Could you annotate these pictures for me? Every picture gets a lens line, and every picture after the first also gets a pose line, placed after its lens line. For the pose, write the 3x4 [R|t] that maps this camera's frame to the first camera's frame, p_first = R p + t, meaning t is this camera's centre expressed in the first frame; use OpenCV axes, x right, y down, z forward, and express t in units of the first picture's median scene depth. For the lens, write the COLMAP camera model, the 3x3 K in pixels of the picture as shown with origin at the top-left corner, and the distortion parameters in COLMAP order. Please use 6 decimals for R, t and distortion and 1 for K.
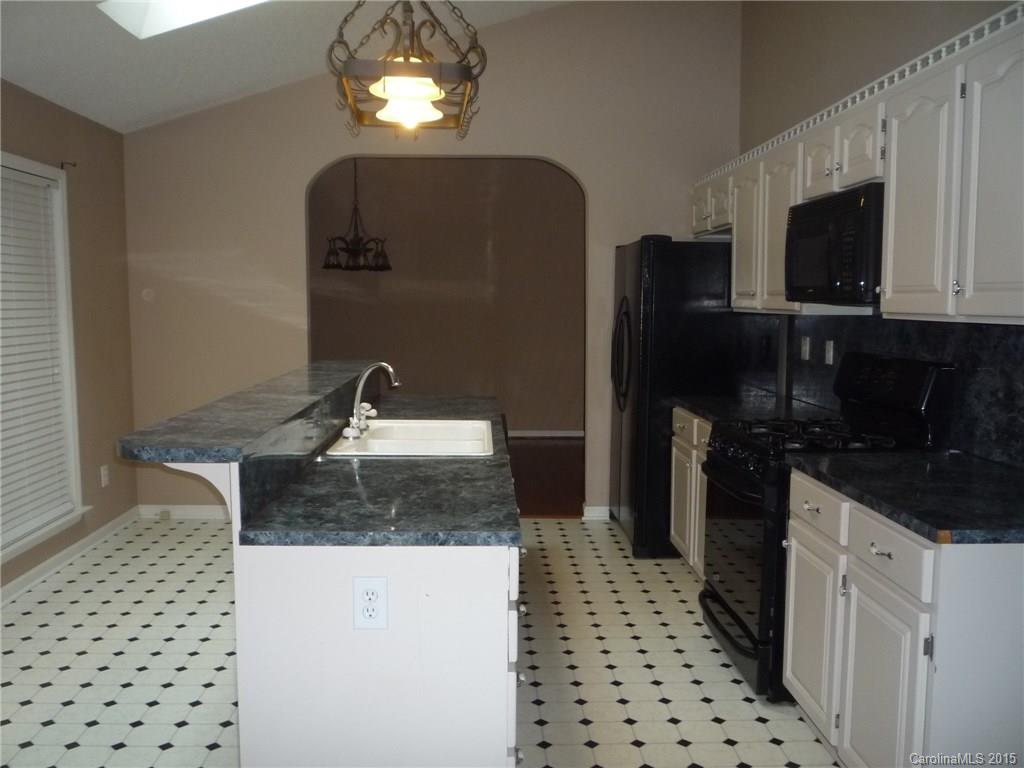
lens RADIAL K [[914.9, 0, 512.1], [0, 914.9, 383.2], [0, 0, 1]] dist [-0.051986, 0.032022]
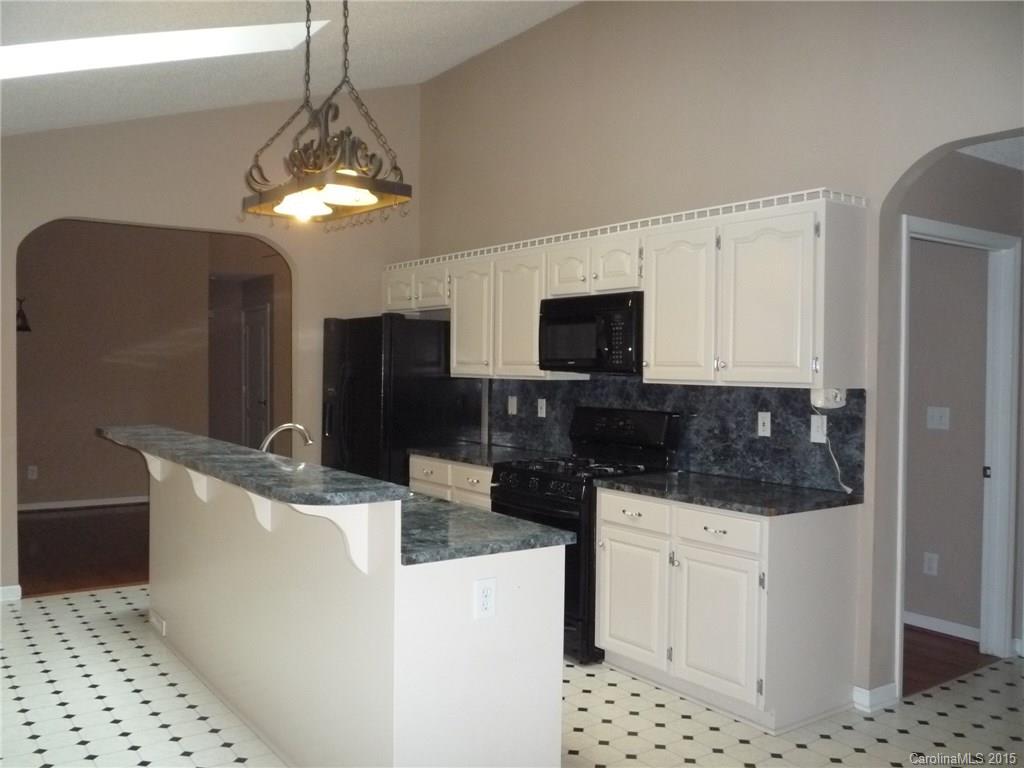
lens RADIAL K [[914.9, 0, 506.6], [0, 914.9, 385.6], [0, 0, 1]] dist [-0.051986, 0.032022]
pose [[0.829657, -0.006393, 0.558237, -0.604911], [0.041878, 0.997830, -0.050813, -0.001100], [-0.556700, 0.065535, 0.828124, -0.102342]]
